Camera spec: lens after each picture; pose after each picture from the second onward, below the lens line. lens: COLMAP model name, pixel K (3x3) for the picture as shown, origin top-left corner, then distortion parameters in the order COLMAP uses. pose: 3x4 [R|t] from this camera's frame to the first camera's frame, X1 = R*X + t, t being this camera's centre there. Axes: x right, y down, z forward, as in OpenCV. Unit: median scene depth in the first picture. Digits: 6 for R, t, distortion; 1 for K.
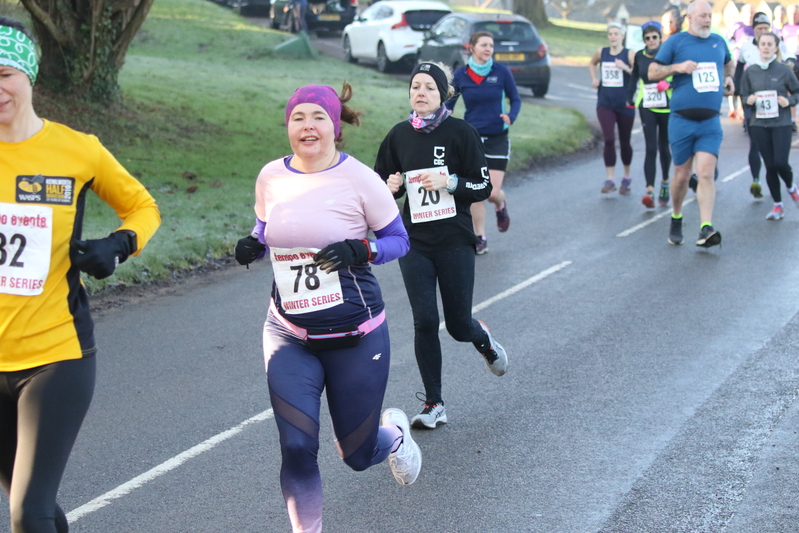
lens RADIAL K [[2613.6, 0, 399.5], [0, 2613.6, 266.5], [0, 0, 1]] dist [-0.306663, -0.378781]
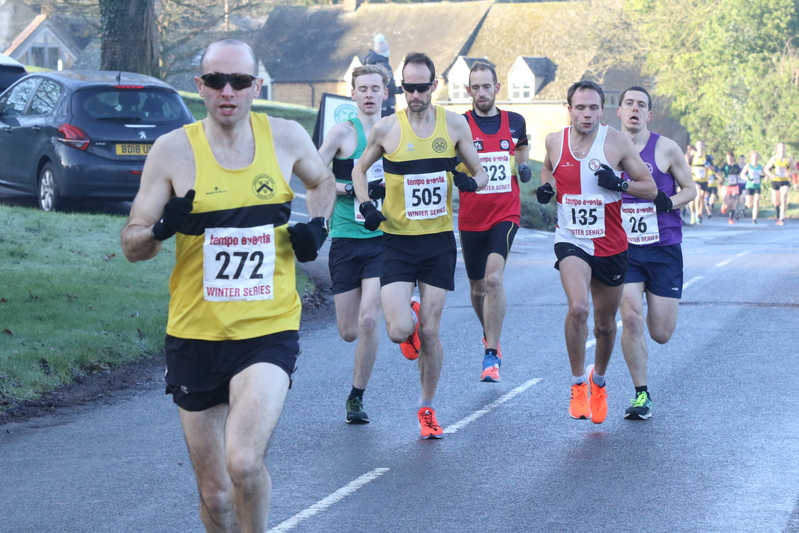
lens RADIAL K [[4936.7, 0, 399.5], [0, 4936.7, 266.5], [0, 0, 1]] dist [0.603665, 7.117652]
pose [[0.992481, 0.008262, 0.122120, -0.045909], [-0.001084, 0.998273, -0.058729, 0.011718], [-0.122394, 0.058155, 0.990776, -0.105259]]
